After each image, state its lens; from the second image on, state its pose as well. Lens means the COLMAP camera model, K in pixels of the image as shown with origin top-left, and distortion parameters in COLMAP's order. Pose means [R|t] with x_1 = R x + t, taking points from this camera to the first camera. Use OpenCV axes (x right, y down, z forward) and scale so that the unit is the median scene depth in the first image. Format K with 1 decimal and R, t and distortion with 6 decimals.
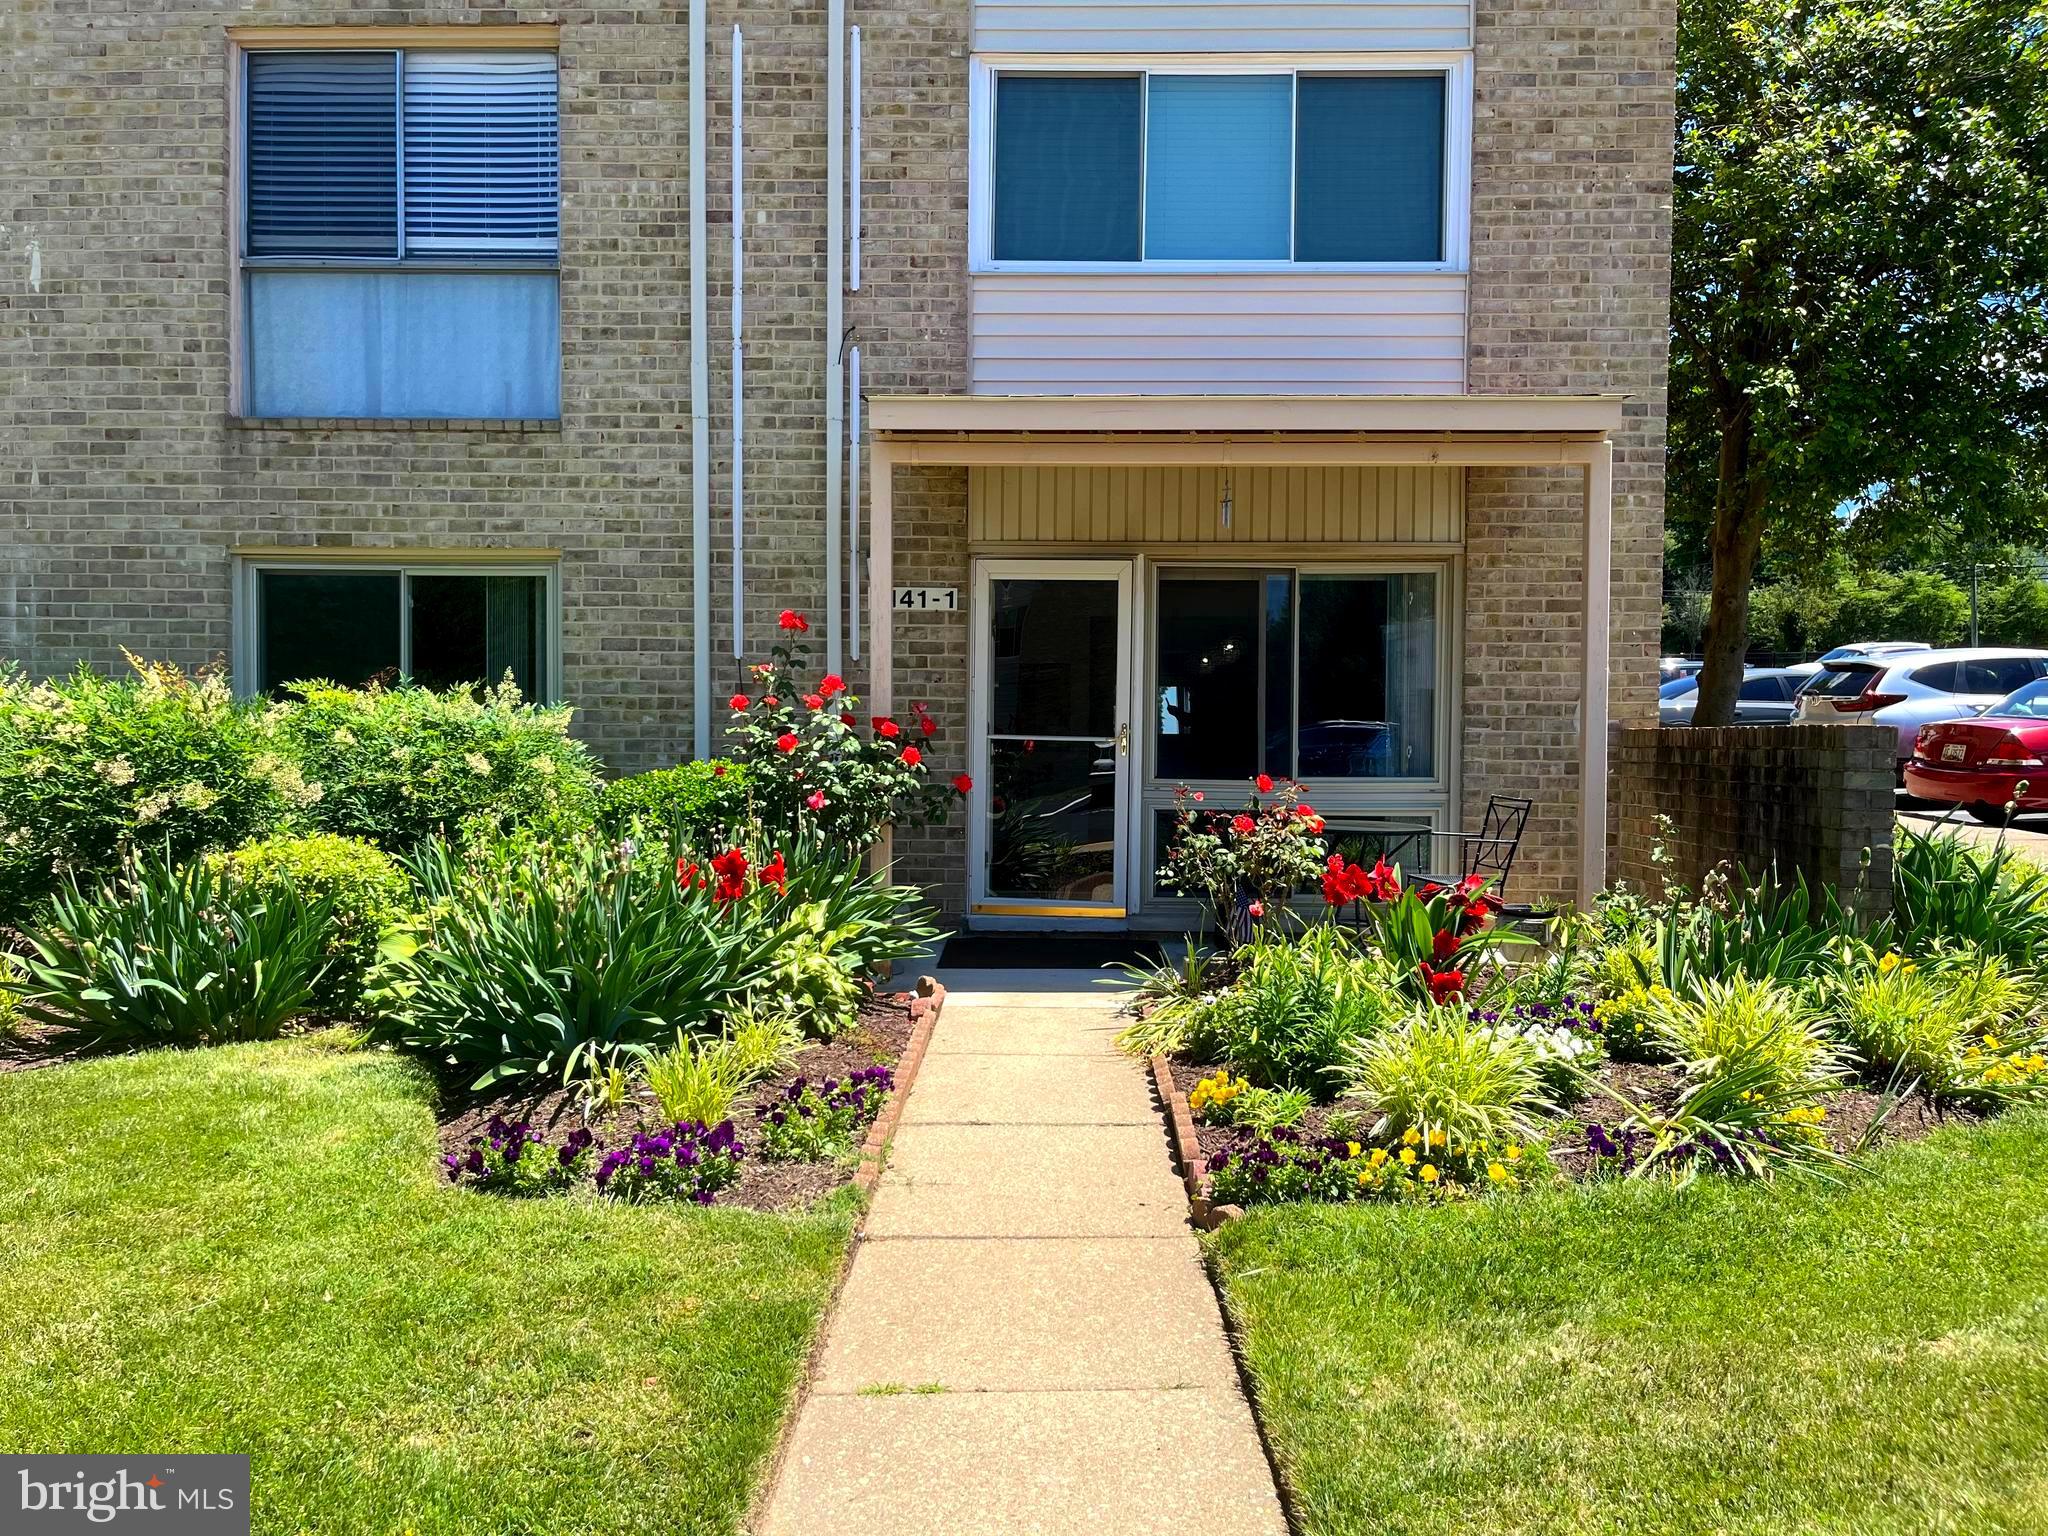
lens RADIAL K [[1539.0, 0, 1044.6], [0, 1539.0, 765.8], [0, 0, 1]] dist [0.043716, -0.055744]
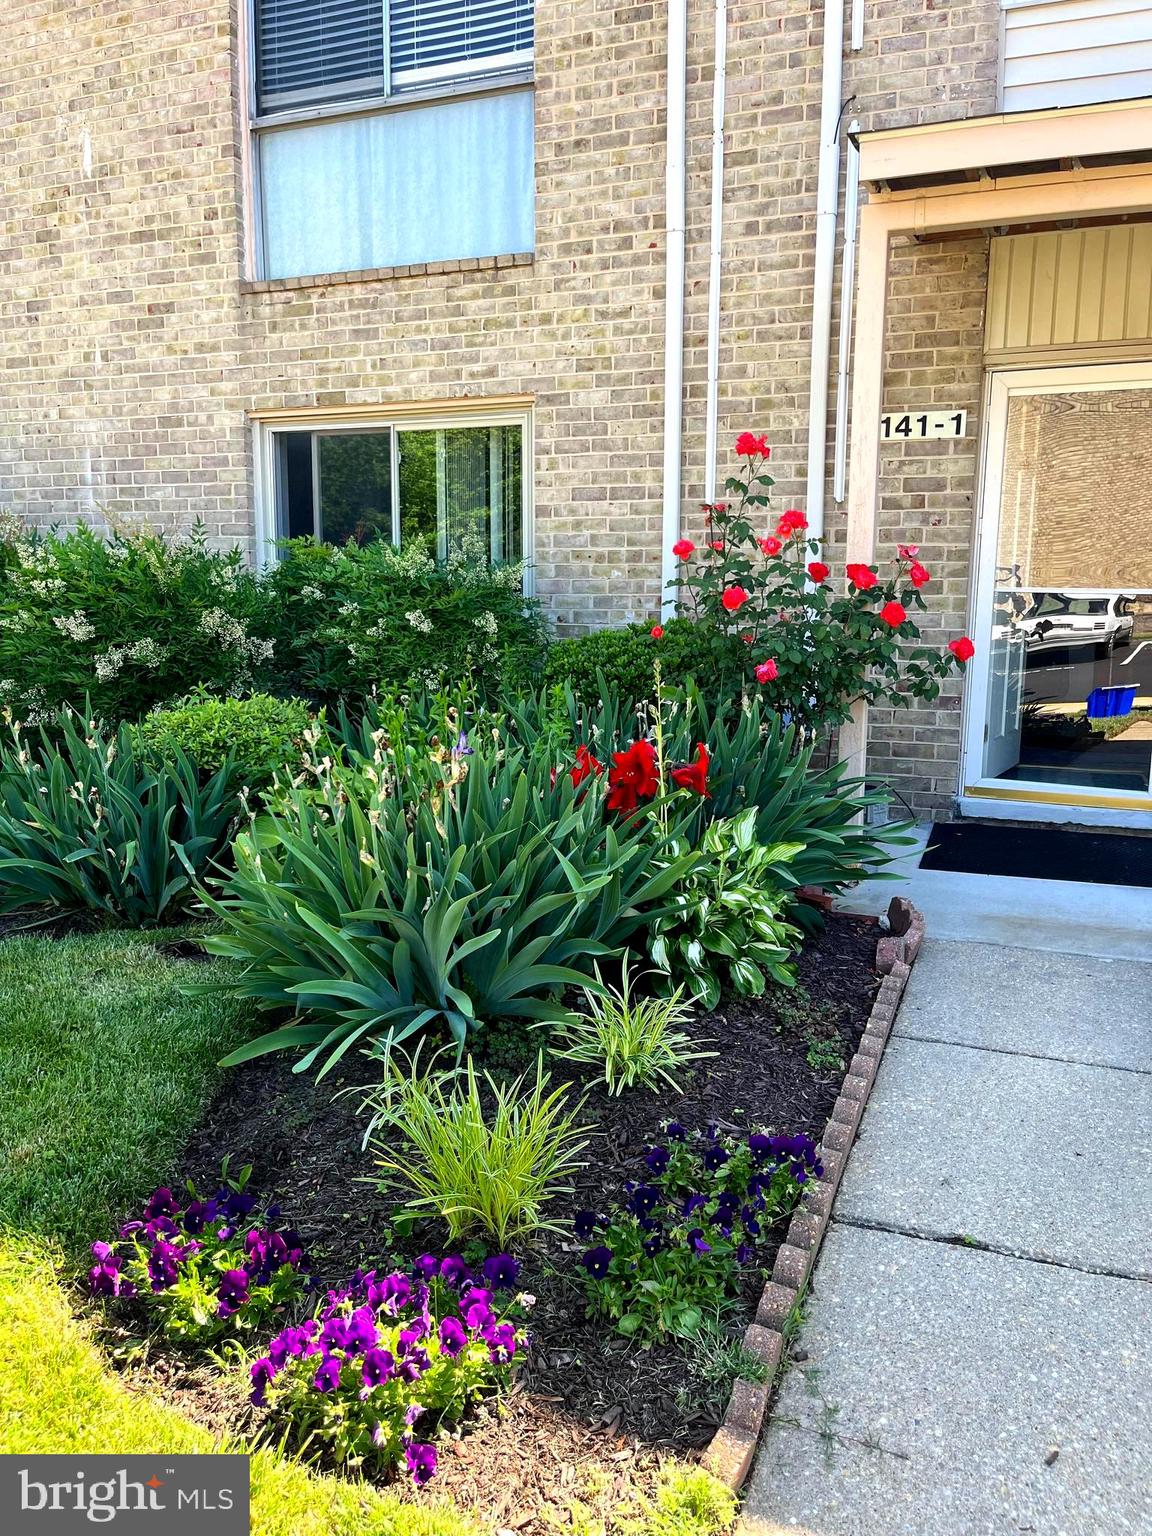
lens RADIAL K [[1154.3, 0, 576.4], [0, 1154.3, 773.8], [0, 0, 1]] dist [0.043716, -0.055744]
pose [[0.932435, 0.053406, -0.357370, -0.018432], [-0.004815, 0.990766, 0.135498, -0.004176], [0.361307, -0.124622, 0.924082, 0.316082]]
